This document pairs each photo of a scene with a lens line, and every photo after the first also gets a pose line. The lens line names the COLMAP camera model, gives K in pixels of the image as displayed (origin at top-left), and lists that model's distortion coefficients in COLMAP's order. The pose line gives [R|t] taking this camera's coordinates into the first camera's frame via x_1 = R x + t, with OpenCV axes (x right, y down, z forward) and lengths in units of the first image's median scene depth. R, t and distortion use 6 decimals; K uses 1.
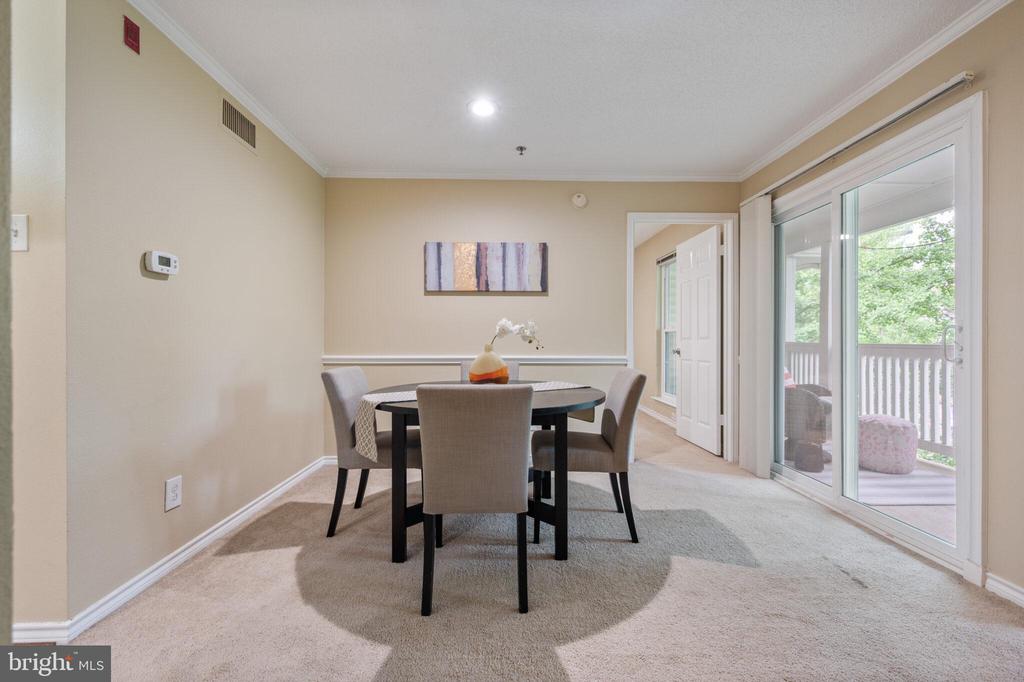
lens RADIAL K [[423.9, 0, 511.4], [0, 423.9, 341.3], [0, 0, 1]] dist [-0.001515, 0.000473]
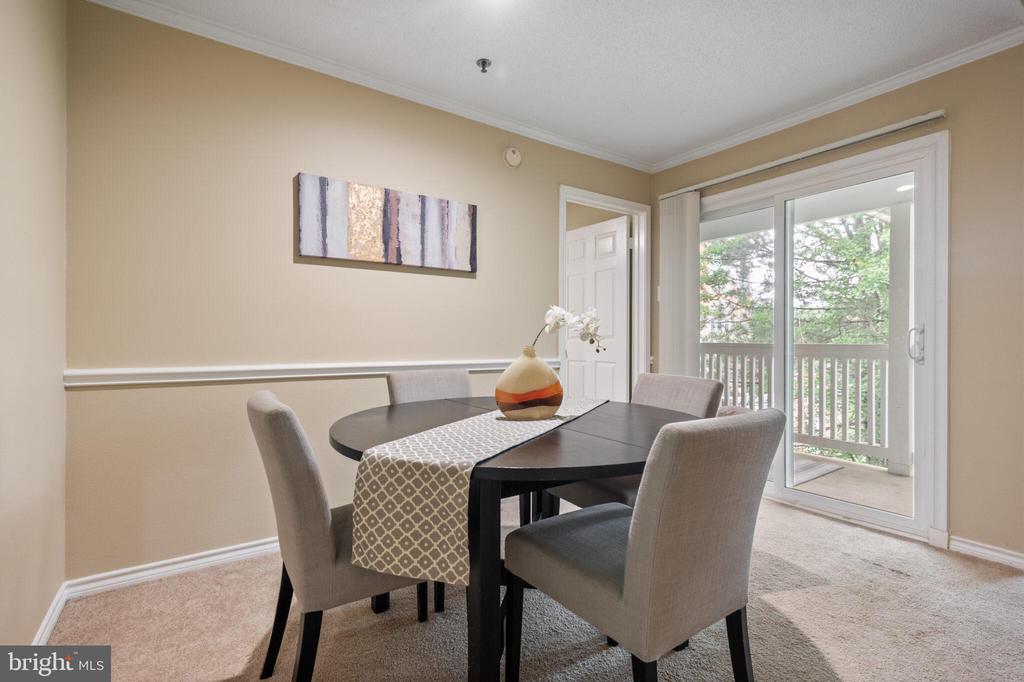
lens RADIAL K [[476.7, 0, 512.8], [0, 476.7, 341.1], [0, 0, 1]] dist [-0.000603, 0.001060]
pose [[0.835074, 0.000668, 0.550138, -0.319040], [-0.002489, 0.999994, 0.002564, -0.000826], [-0.550133, -0.003511, 0.835070, 0.278625]]
